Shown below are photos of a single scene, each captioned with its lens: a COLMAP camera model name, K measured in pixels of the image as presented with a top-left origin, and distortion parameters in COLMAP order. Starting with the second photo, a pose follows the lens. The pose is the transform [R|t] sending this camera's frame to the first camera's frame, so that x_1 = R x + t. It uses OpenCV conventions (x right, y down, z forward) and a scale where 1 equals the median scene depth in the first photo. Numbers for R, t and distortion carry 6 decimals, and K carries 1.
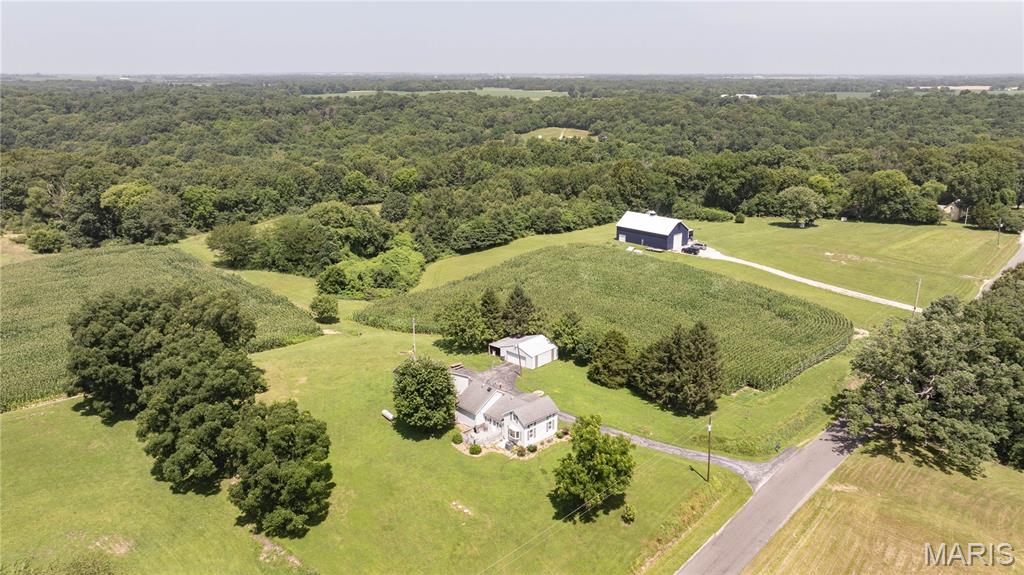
lens RADIAL K [[728.8, 0, 512.0], [0, 728.8, 287.5], [0, 0, 1]] dist [-0.009715, -0.001069]
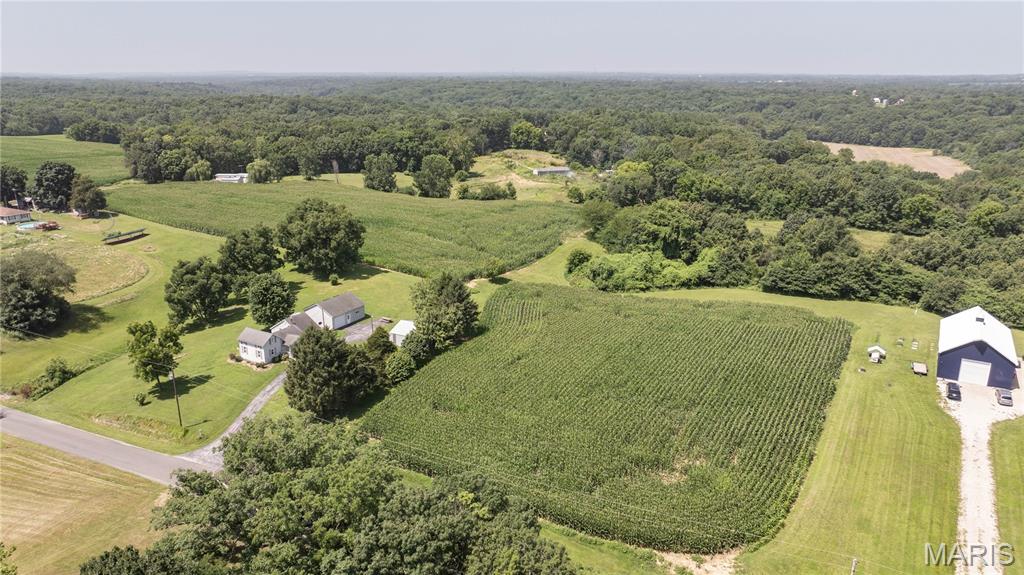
lens RADIAL K [[715.6, 0, 516.2], [0, 715.6, 290.4], [0, 0, 1]] dist [-0.012394, 0.000147]
pose [[0.284753, 0.282246, -0.916107, 1.032038], [-0.276344, 0.939270, 0.203486, -0.230844], [0.917905, 0.195217, 0.345457, 0.783197]]
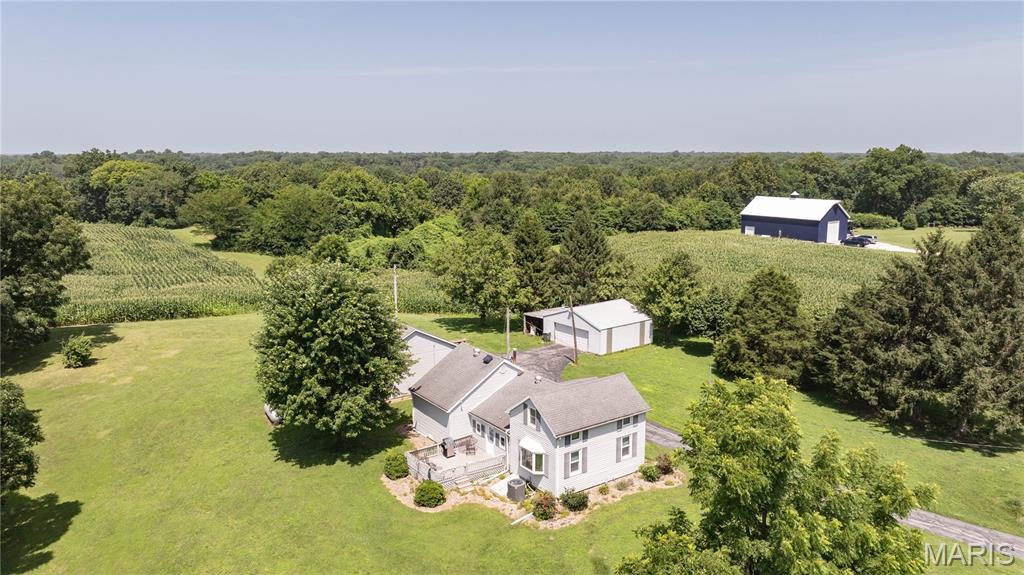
lens RADIAL K [[725.6, 0, 513.4], [0, 725.6, 275.6], [0, 0, 1]] dist [-0.020363, 0.000927]
pose [[0.990324, 0.021853, -0.137044, 0.035607], [-0.038261, 0.992245, -0.118259, 0.119147], [0.133397, 0.122358, 0.983480, 0.482821]]
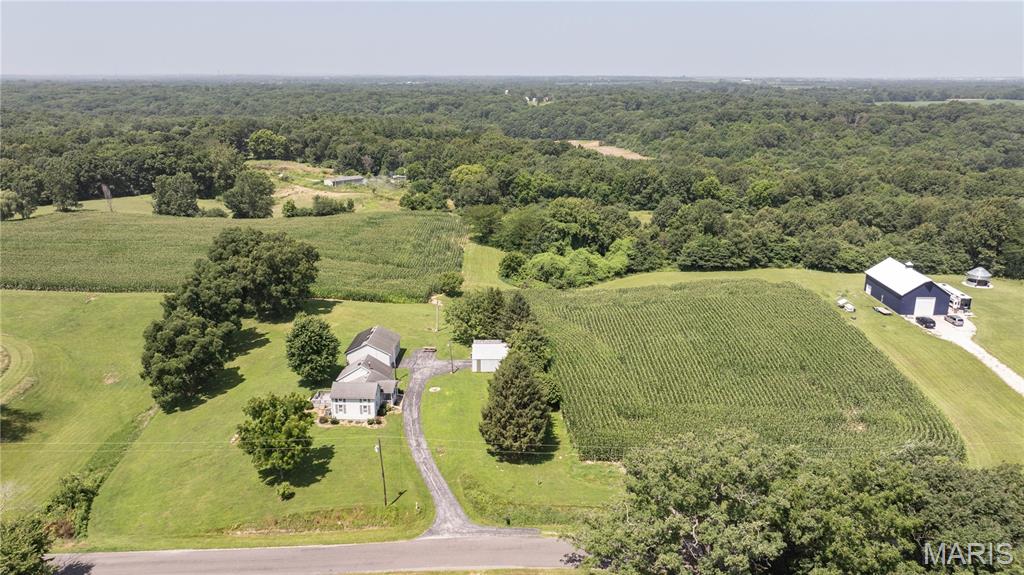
lens RADIAL K [[728.8, 0, 512.0], [0, 728.8, 287.5], [0, 0, 1]] dist [-0.009715, -0.001069]
pose [[0.701320, 0.202454, -0.683493, 0.725207], [-0.205939, 0.975481, 0.077632, -0.089241], [0.682451, 0.086313, 0.725817, 0.295244]]
